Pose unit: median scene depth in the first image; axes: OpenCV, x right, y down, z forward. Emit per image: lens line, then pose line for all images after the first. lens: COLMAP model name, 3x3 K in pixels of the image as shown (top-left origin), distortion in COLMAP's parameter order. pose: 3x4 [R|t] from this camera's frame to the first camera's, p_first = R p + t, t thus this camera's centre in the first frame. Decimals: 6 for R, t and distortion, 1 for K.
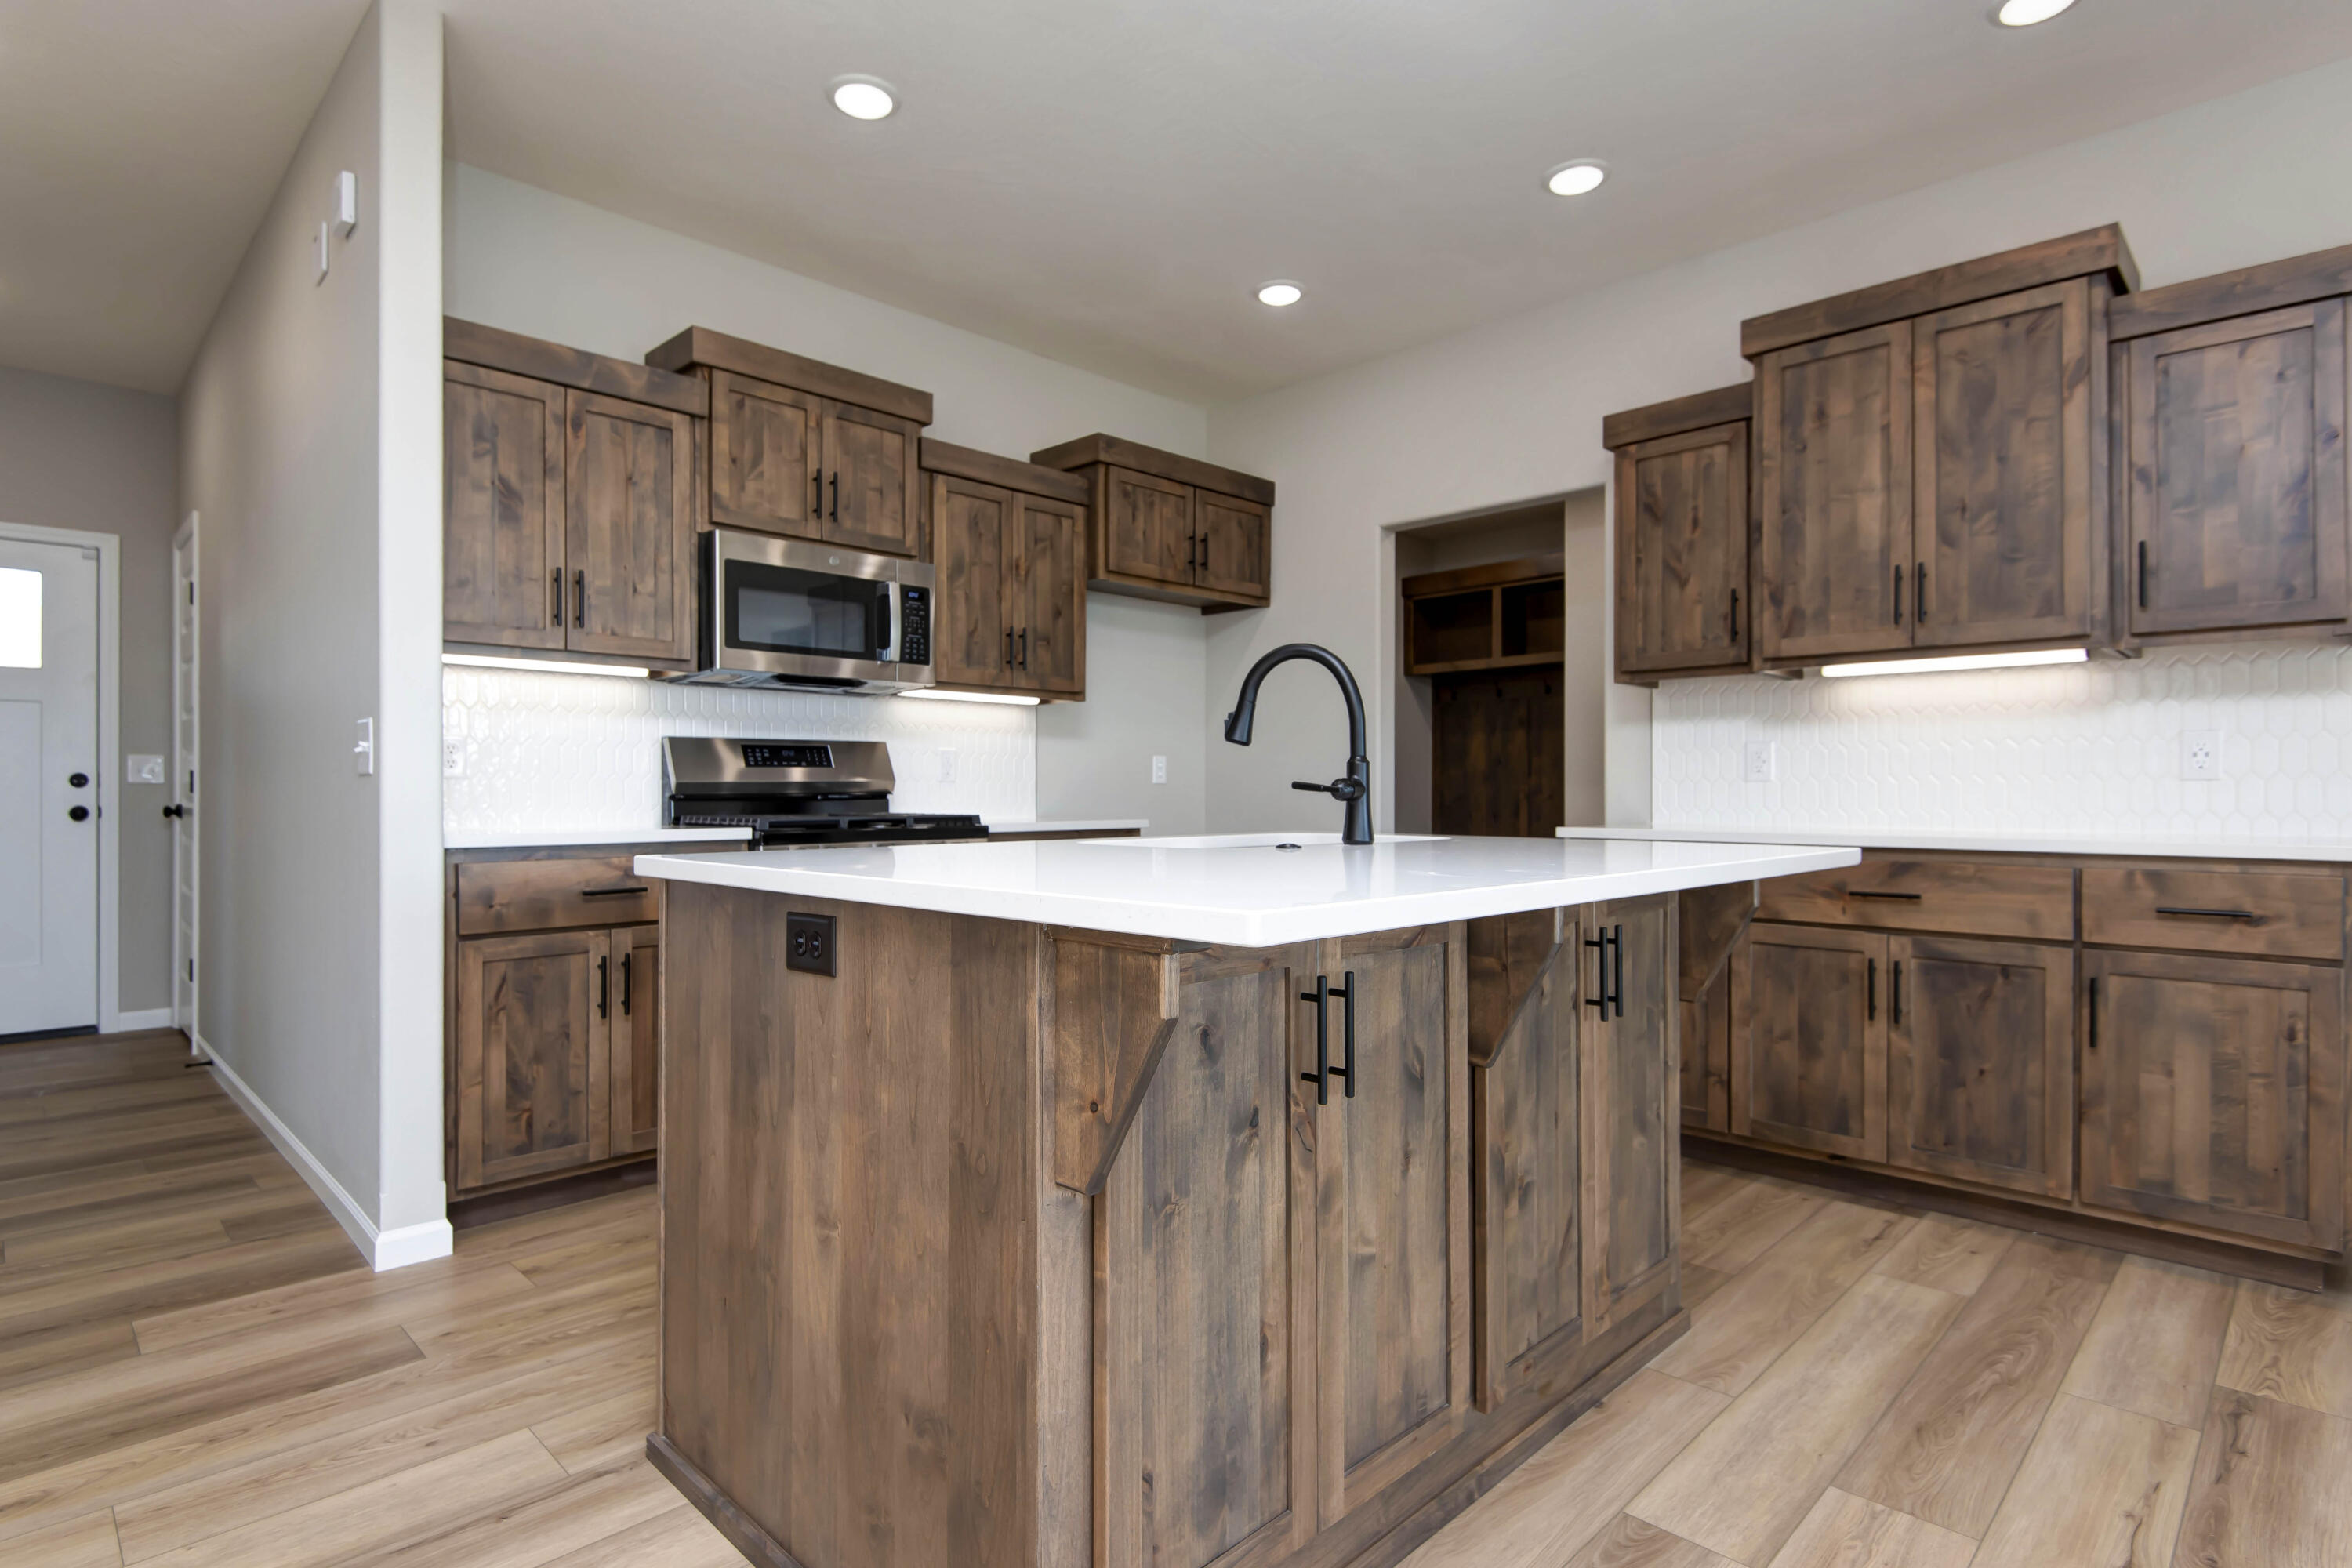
lens RADIAL K [[1193.1, 0, 1147.0], [0, 1193.1, 785.2], [0, 0, 1]] dist [0.031213, -0.023101]
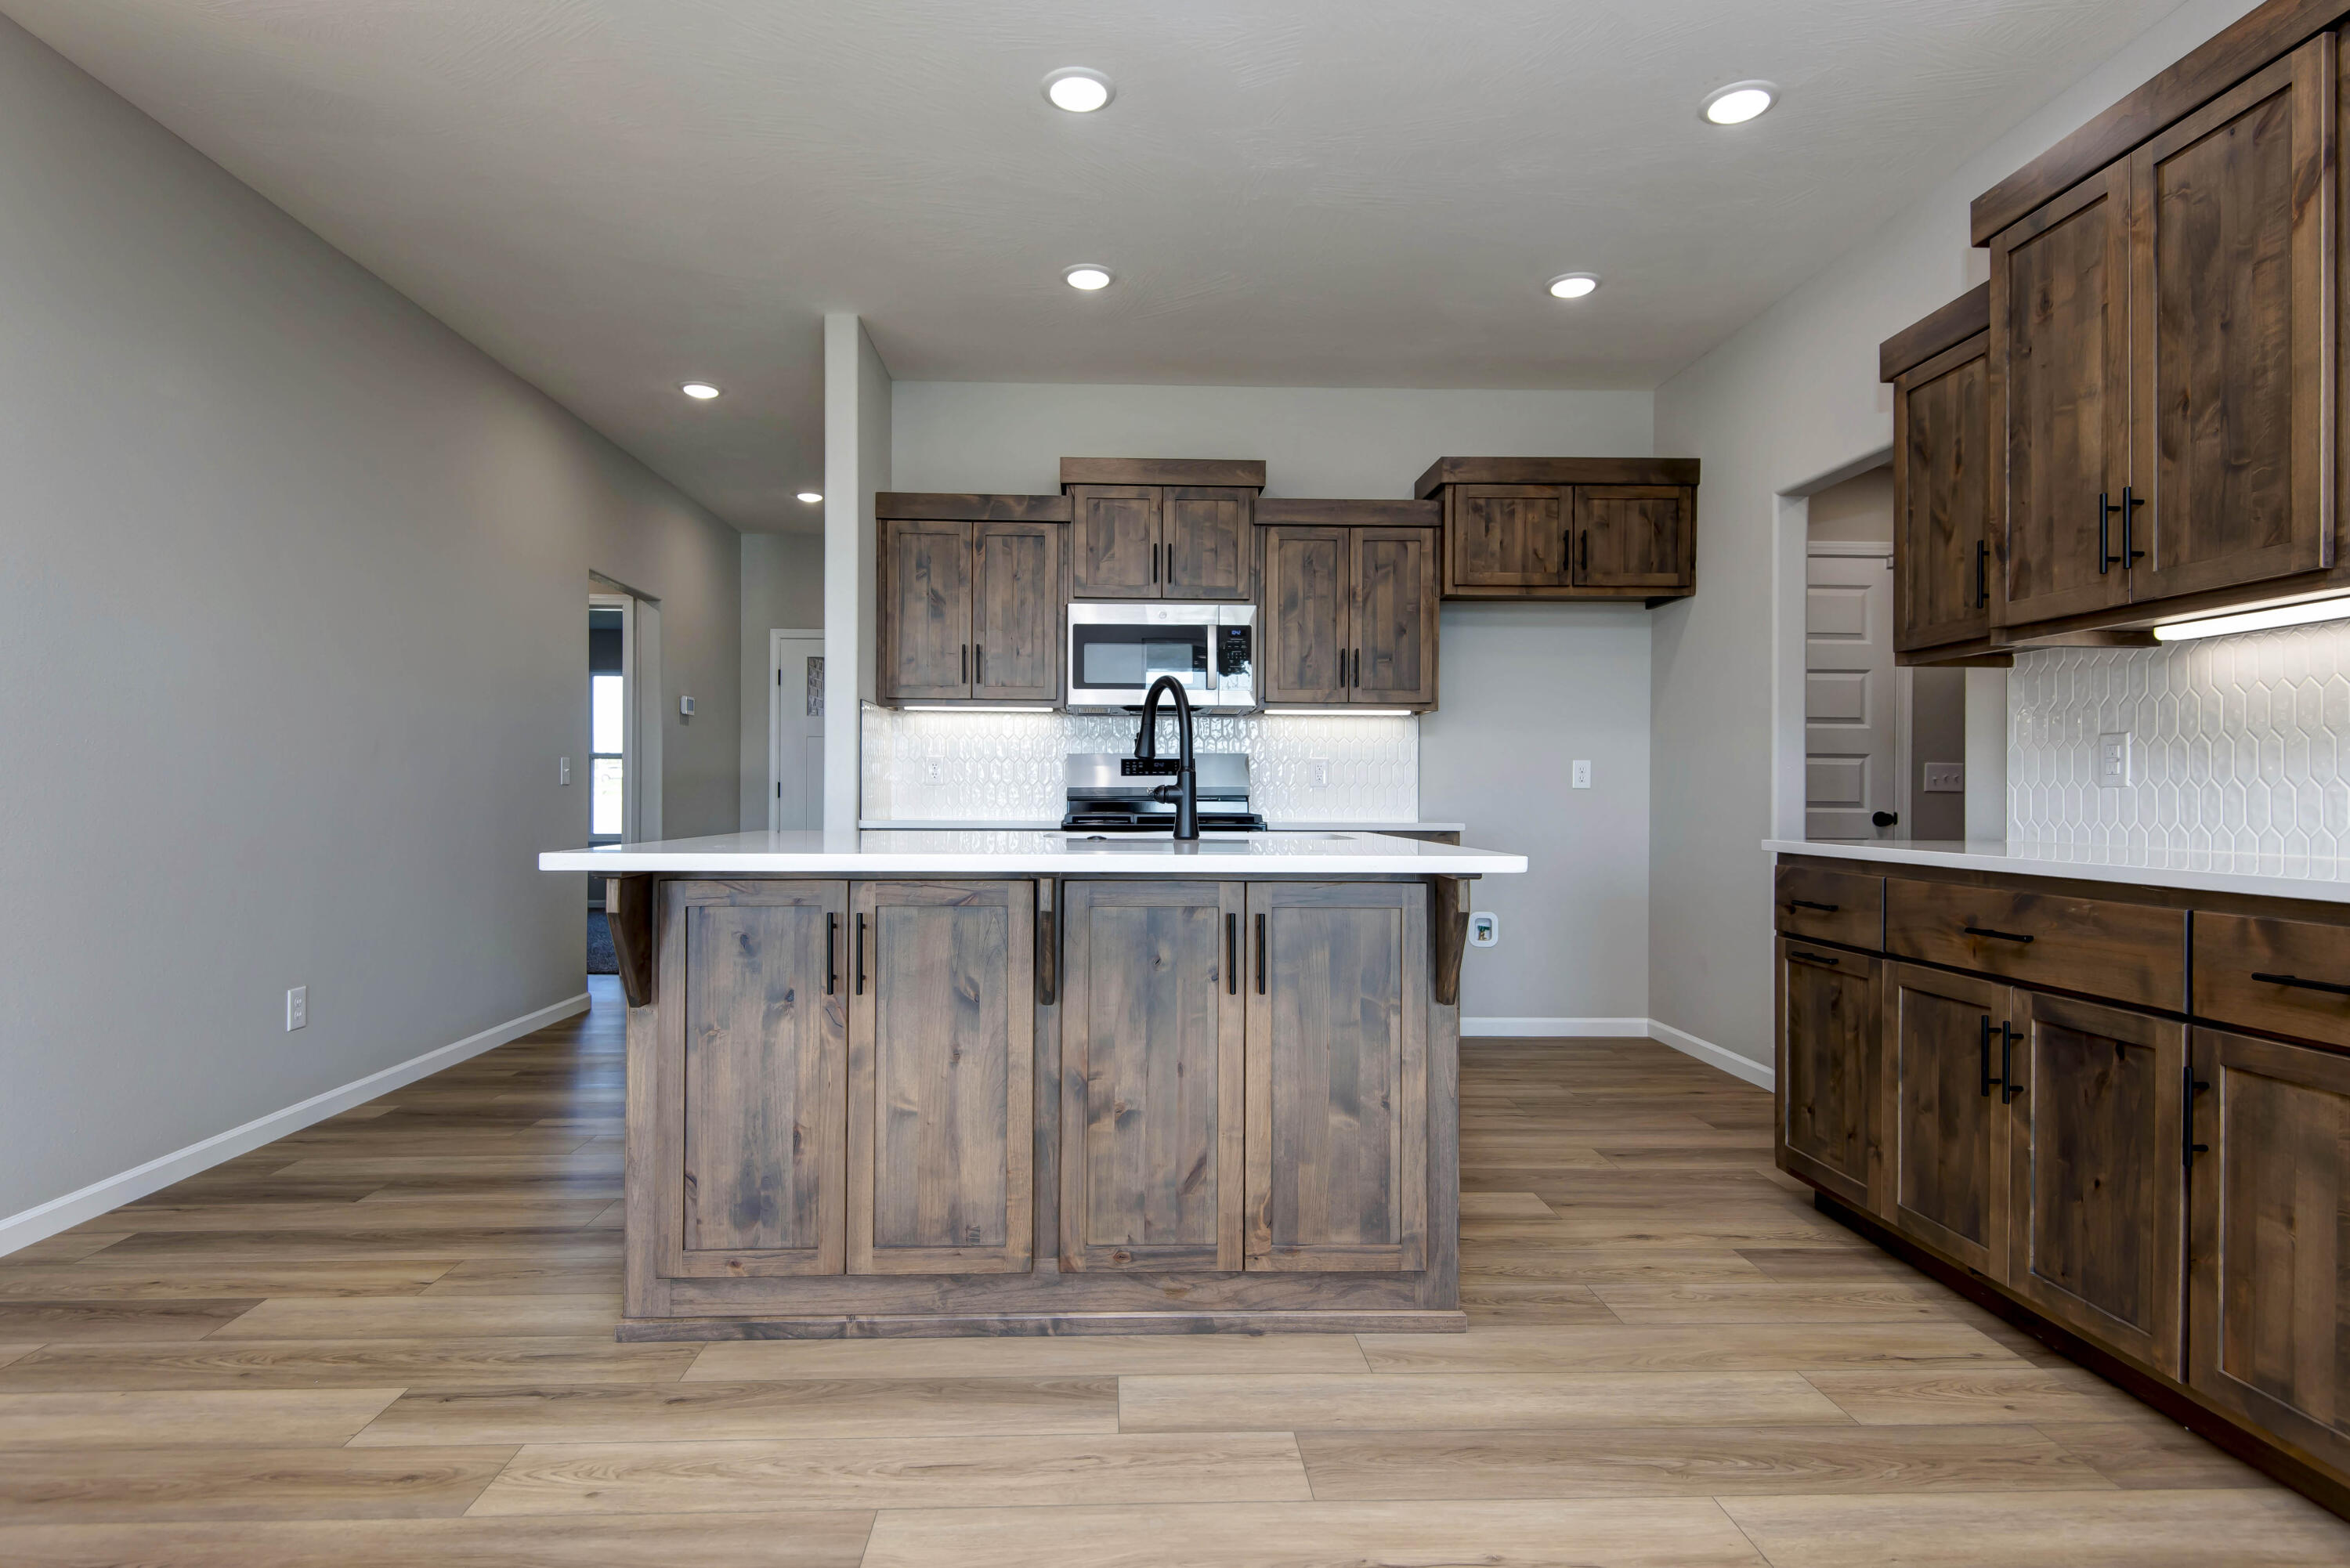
lens RADIAL K [[1192.0, 0, 1146.0], [0, 1192.0, 785.2], [0, 0, 1]] dist [0.031213, -0.023101]
pose [[0.732785, 0.000013, -0.680460, 0.764696], [-0.001166, 0.999999, -0.001237, -0.003133], [0.680459, 0.001700, 0.732784, 0.067979]]
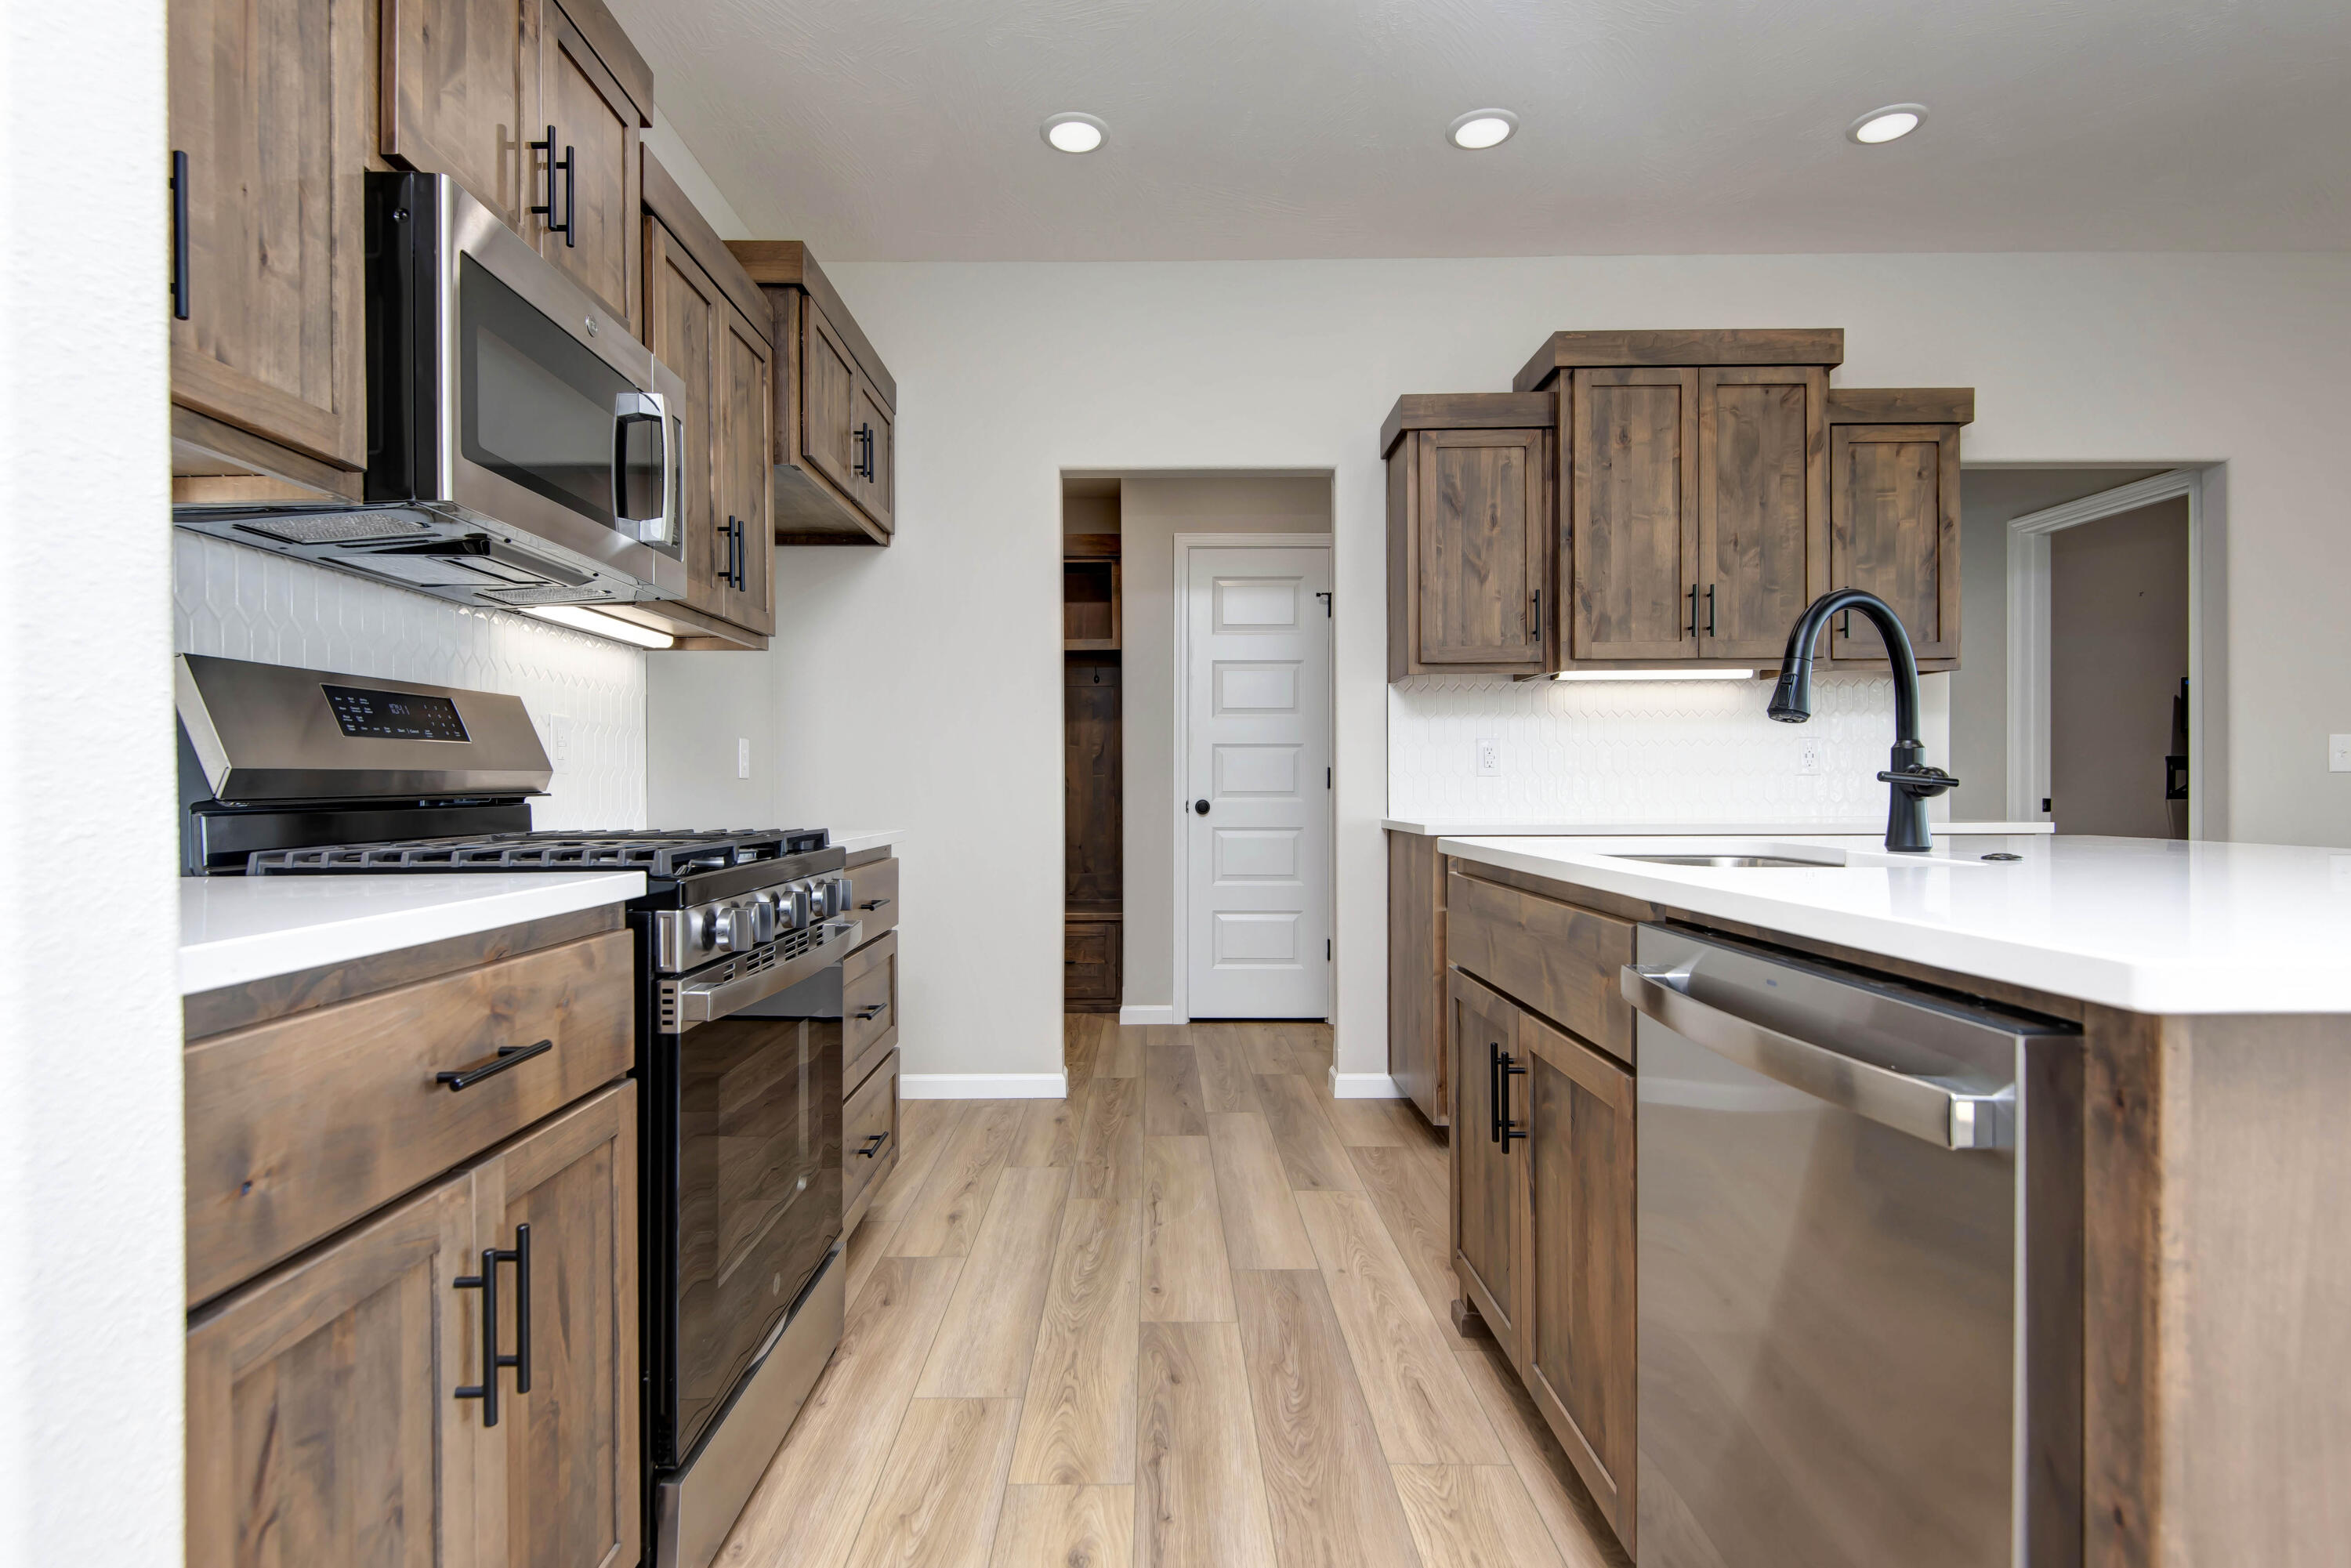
lens RADIAL K [[1192.5, 0, 1146.5], [0, 1192.5, 785.2], [0, 0, 1]] dist [0.031213, -0.023101]
pose [[0.705299, -0.001327, 0.708909, -0.586938], [0.002226, 0.999997, -0.000344, 0.004853], [-0.708907, 0.001821, 0.705300, 0.629029]]
